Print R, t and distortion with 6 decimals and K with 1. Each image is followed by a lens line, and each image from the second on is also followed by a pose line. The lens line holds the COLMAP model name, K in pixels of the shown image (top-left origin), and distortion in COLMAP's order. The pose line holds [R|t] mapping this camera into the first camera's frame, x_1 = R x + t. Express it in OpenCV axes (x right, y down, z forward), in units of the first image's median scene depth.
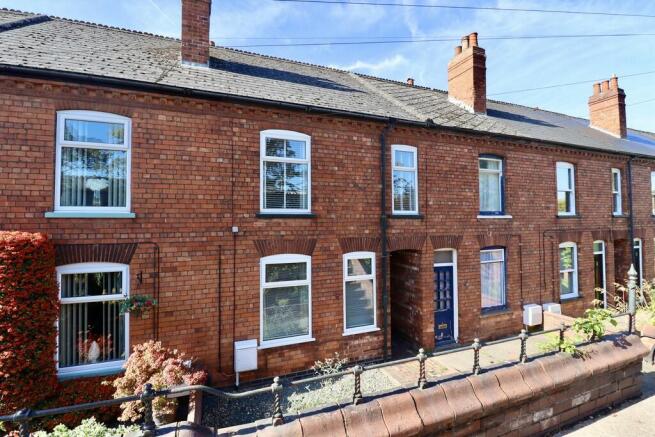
lens RADIAL K [[306.8, 0, 327.6], [0, 306.8, 220.2], [0, 0, 1]] dist [0.004283, -0.001499]
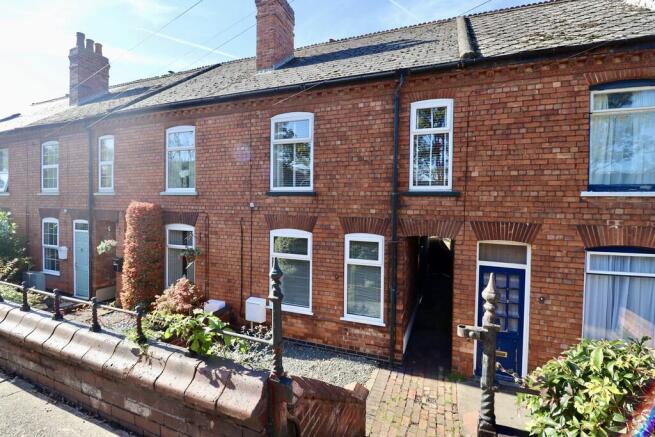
lens RADIAL K [[306.8, 0, 327.6], [0, 306.8, 214.7], [0, 0, 1]] dist [0.004283, -0.001499]
pose [[0.726932, 0.040528, -0.685513, 0.655931], [-0.009765, 0.998766, 0.048693, 0.006192], [0.686640, -0.028703, 0.726430, 0.289156]]
